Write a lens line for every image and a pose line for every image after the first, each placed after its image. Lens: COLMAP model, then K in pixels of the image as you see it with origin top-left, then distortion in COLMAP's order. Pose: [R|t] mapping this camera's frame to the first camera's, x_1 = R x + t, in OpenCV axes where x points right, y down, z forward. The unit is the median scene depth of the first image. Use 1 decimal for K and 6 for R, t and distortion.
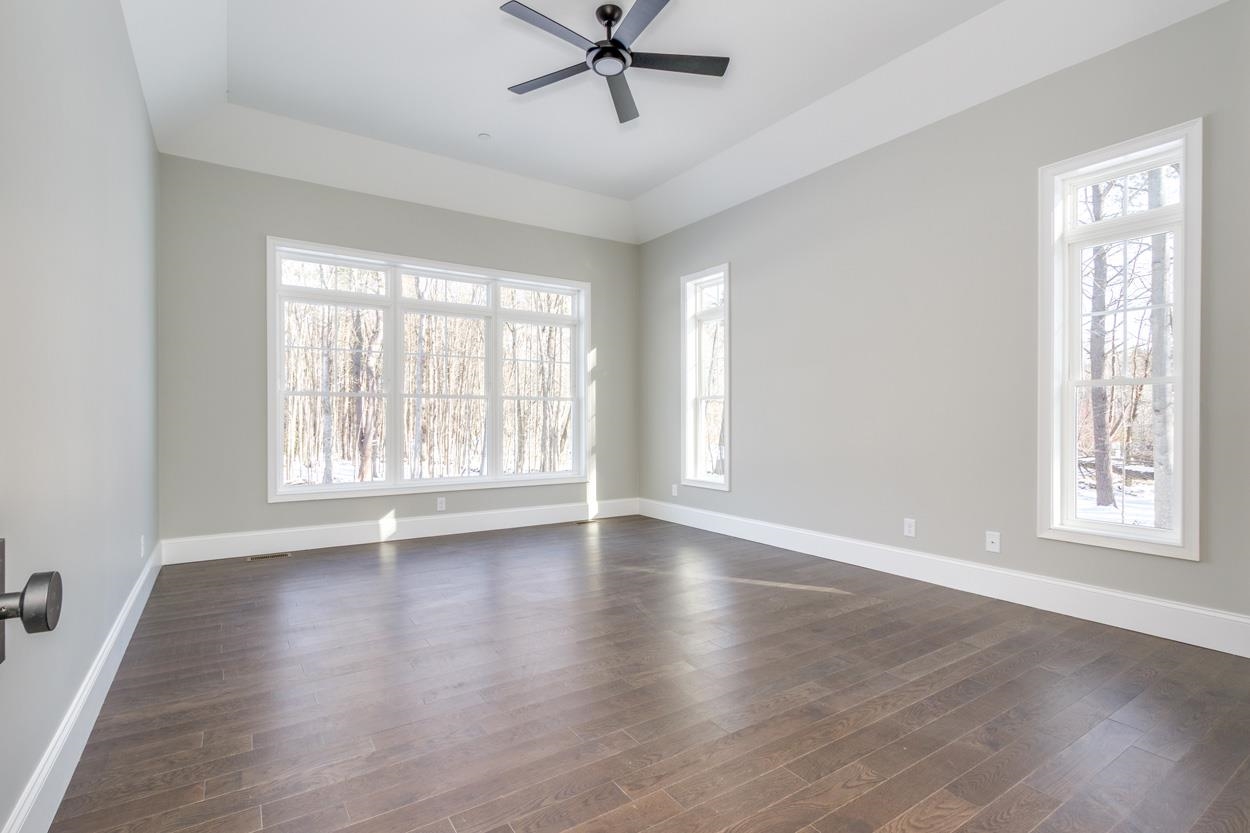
lens RADIAL K [[574.1, 0, 597.2], [0, 574.1, 418.9], [0, 0, 1]] dist [-0.001536, 0.000348]
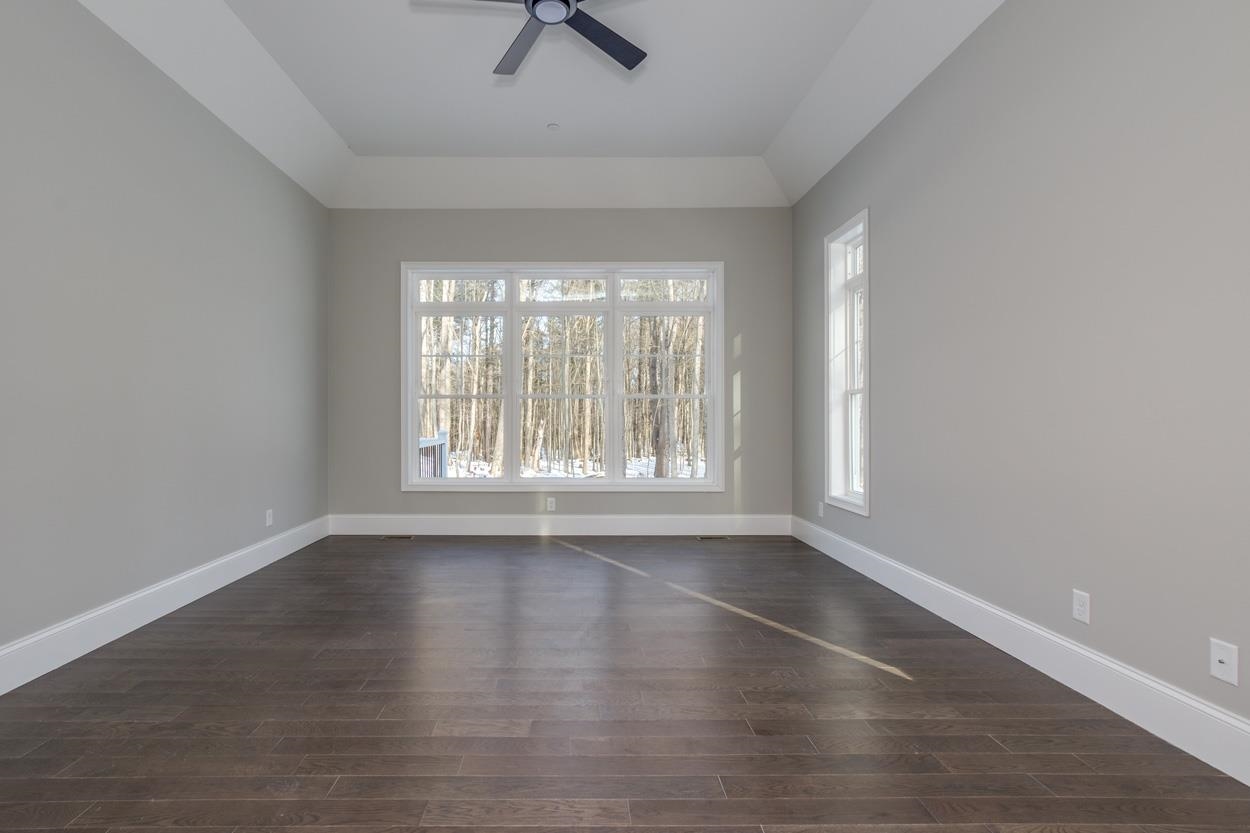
lens RADIAL K [[580.0, 0, 591.8], [0, 580.0, 416.8], [0, 0, 1]] dist [0.002070, 0.000922]
pose [[0.848242, -0.001894, -0.529605, 0.322701], [-0.001310, 0.999983, -0.005674, 0.001770], [0.529607, 0.005507, 0.848225, 0.176171]]
